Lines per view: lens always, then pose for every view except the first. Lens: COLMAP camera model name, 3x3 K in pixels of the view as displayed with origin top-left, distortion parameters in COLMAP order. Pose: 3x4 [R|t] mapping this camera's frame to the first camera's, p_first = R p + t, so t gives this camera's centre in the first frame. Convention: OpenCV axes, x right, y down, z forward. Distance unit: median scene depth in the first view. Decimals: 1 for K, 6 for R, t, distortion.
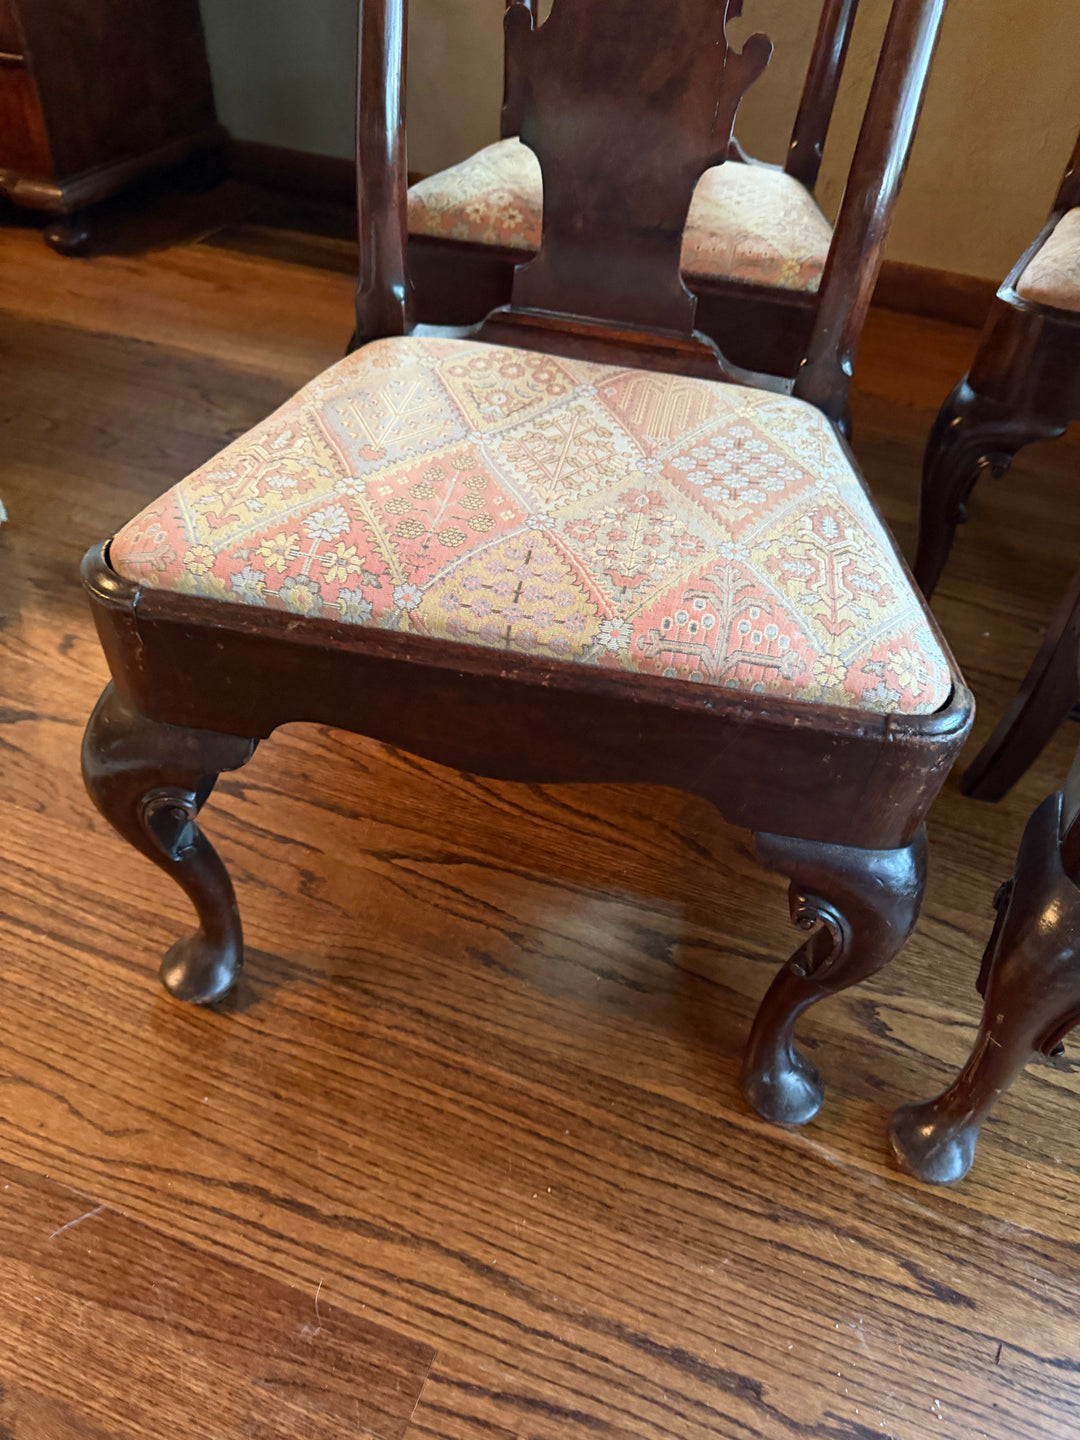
lens RADIAL K [[1037.3, 0, 553.7], [0, 1037.3, 722.1], [0, 0, 1]] dist [0.034846, -0.047070]
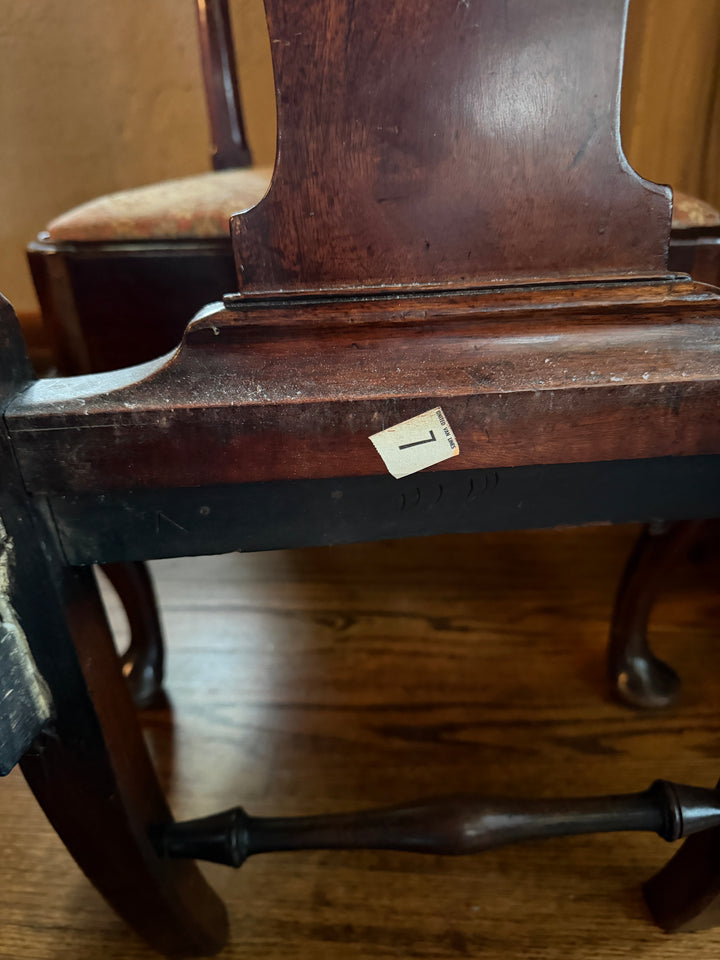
lens RADIAL K [[687.8, 0, 359.8], [0, 687.8, 481.7], [0, 0, 1]] dist [0.036361, -0.040884]
pose [[0.960009, -0.216940, 0.176976, 0.719222], [0.255120, 0.938210, -0.233830, -0.103182], [-0.115314, 0.269629, 0.956035, 0.742772]]
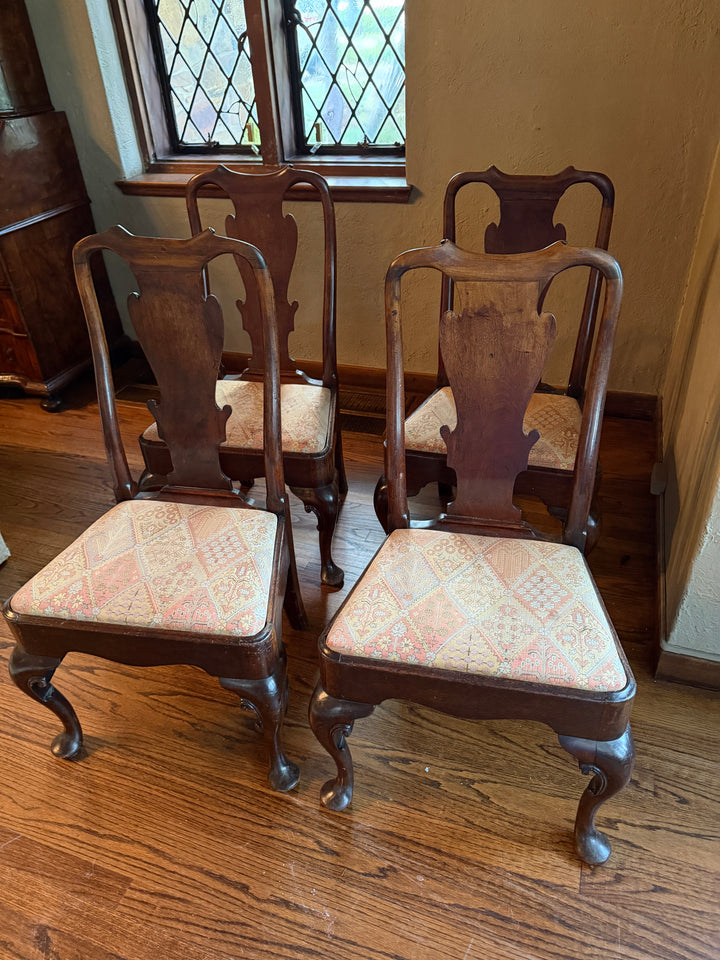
lens RADIAL K [[688.2, 0, 358.4], [0, 688.2, 480.7], [0, 0, 1]] dist [0.030400, -0.028657]
pose [[0.993102, -0.093411, -0.070872, 0.643871], [0.080999, 0.983567, -0.161353, -0.080014], [0.084780, 0.154500, 0.984349, -0.831758]]
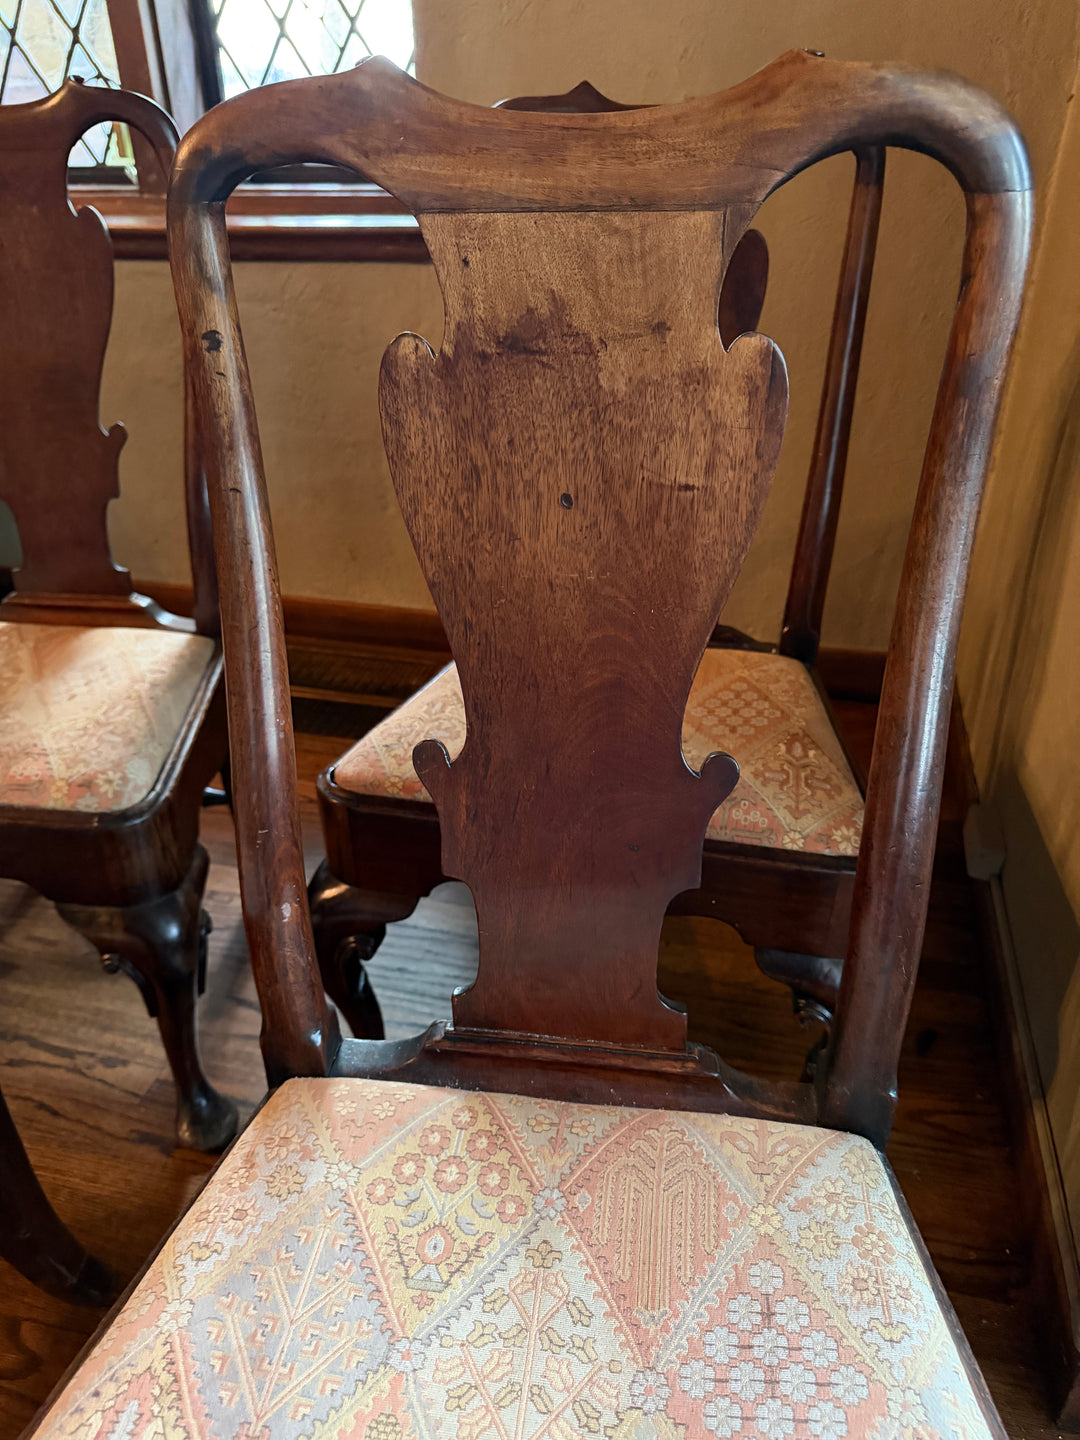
lens RADIAL K [[1028.7, 0, 534.0], [0, 1028.7, 710.1], [0, 0, 1]] dist [0.053735, -0.067846]
pose [[0.993350, -0.110247, 0.033202, 0.809761], [0.114950, 0.966061, -0.231326, -0.315412], [-0.006572, 0.233604, 0.972310, 0.115279]]
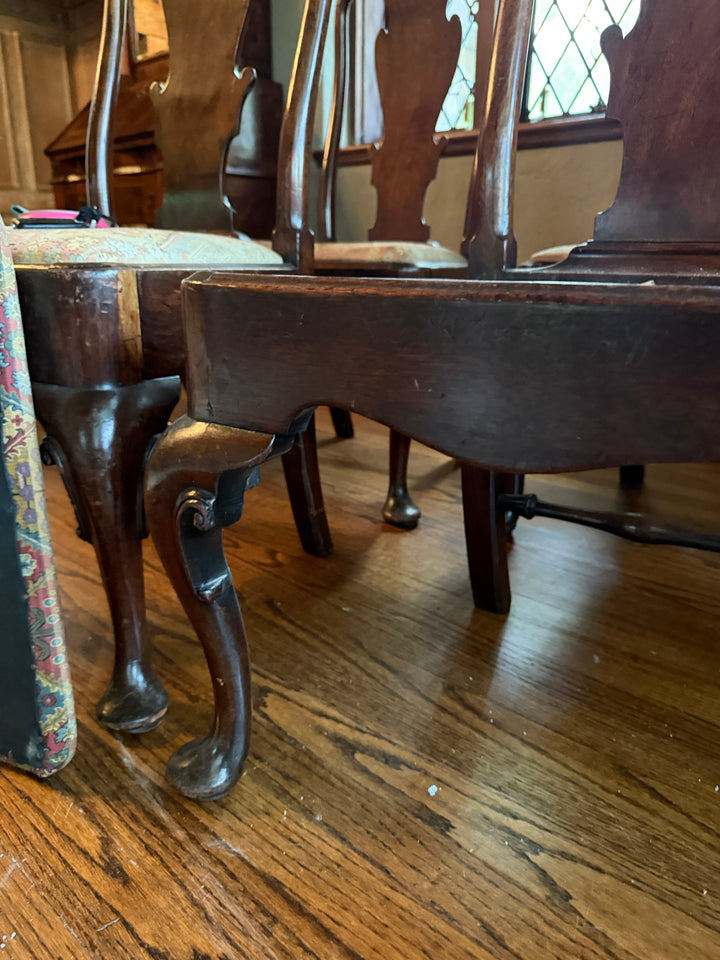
lens RADIAL K [[695.7, 0, 362.0], [0, 695.7, 480.9], [0, 0, 1]] dist [0.016252, -0.023682]
pose [[0.929980, 0.056397, -0.363258, 0.809898], [-0.211503, 0.890313, -0.403248, 0.424726], [0.300671, 0.451843, 0.839902, 0.321725]]
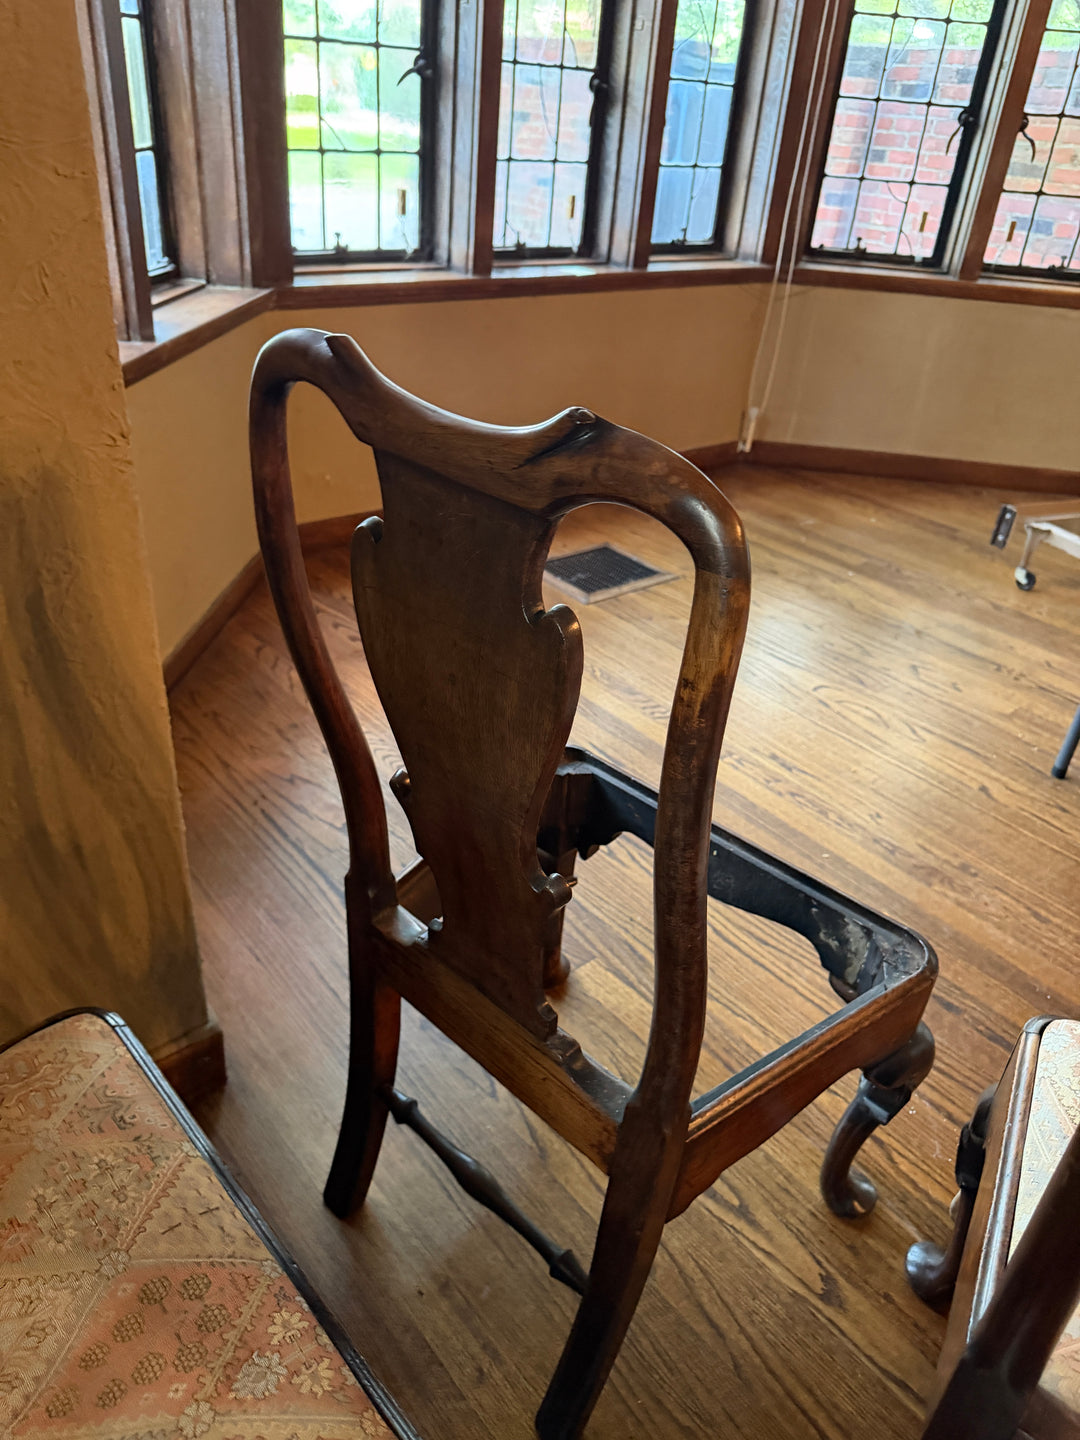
lens RADIAL K [[1031.7, 0, 539.7], [0, 1031.7, 722.6], [0, 0, 1]] dist [0.036361, -0.040884]
pose [[-0.853617, -0.374475, 0.362085, 0.481743], [0.255198, 0.305333, 0.917412, -1.392786], [-0.454105, 0.875523, -0.165073, 0.909208]]
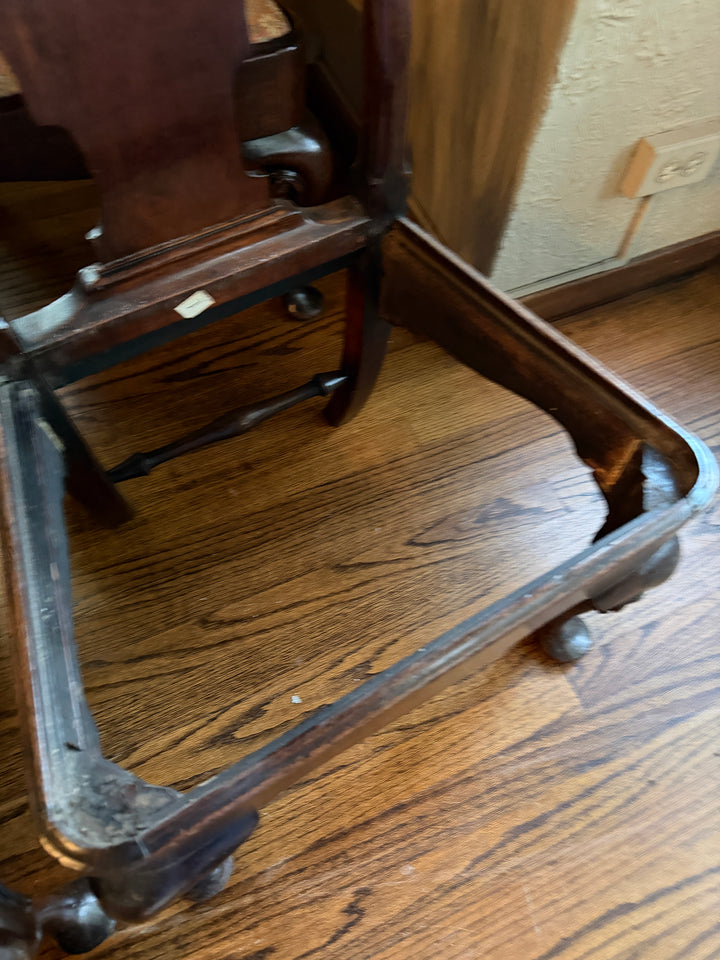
lens RADIAL K [[695.7, 0, 362.0], [0, 695.7, 480.9], [0, 0, 1]] dist [0.016252, -0.023682]
pose [[0.727721, -0.620878, 0.291432, 0.593147], [0.462106, 0.757827, 0.460604, -0.303099], [-0.506834, -0.200518, 0.838398, 0.258823]]
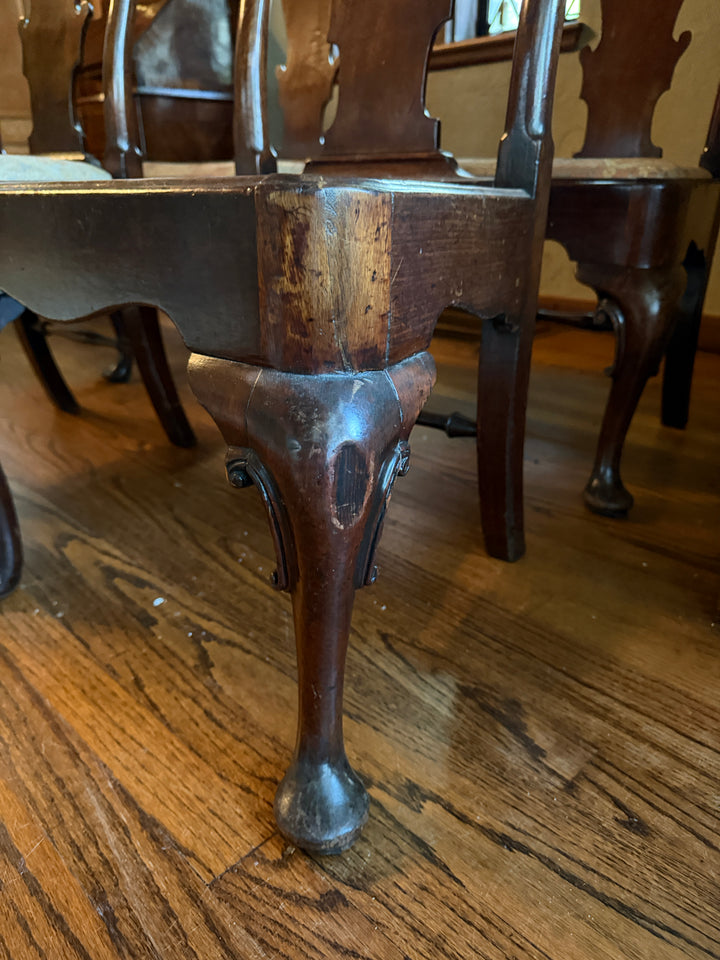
lens RADIAL K [[699.0, 0, 358.1], [0, 699.0, 479.9], [0, 0, 1]] dist [0.008610, -0.023215]
pose [[0.897836, 0.104522, -0.427745, 1.276728], [-0.251692, 0.918902, -0.303762, 0.471943], [0.361306, 0.380388, 0.851330, 0.344363]]
